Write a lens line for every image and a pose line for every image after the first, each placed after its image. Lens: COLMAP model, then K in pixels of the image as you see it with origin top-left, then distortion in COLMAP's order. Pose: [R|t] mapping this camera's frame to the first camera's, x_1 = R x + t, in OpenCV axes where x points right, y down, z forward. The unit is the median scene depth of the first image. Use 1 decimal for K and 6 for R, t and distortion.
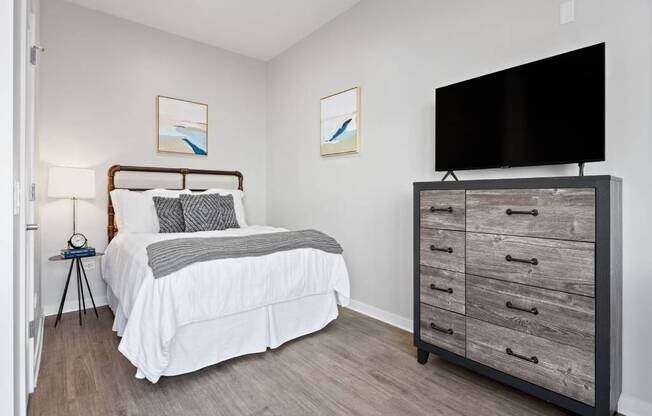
lens RADIAL K [[317.2, 0, 324.2], [0, 317.2, 195.0], [0, 0, 1]] dist [-0.002103, -0.000651]
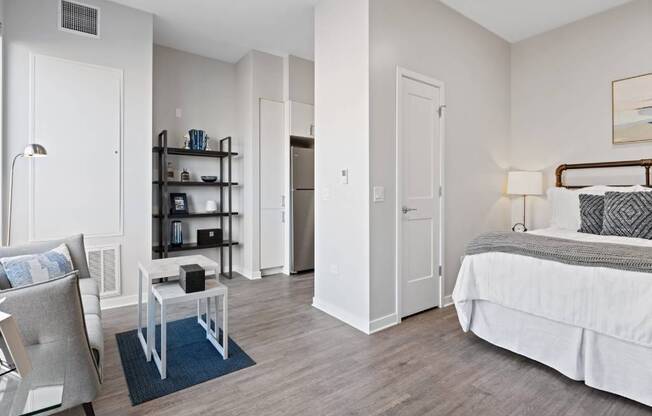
lens RADIAL K [[317.2, 0, 324.2], [0, 317.2, 195.0], [0, 0, 1]] dist [-0.002103, -0.000651]
pose [[-0.070010, 0.005864, -0.997529, 0.495589], [0.001333, 0.999982, 0.005785, 0.000965], [0.997545, -0.000924, -0.070017, 0.291171]]
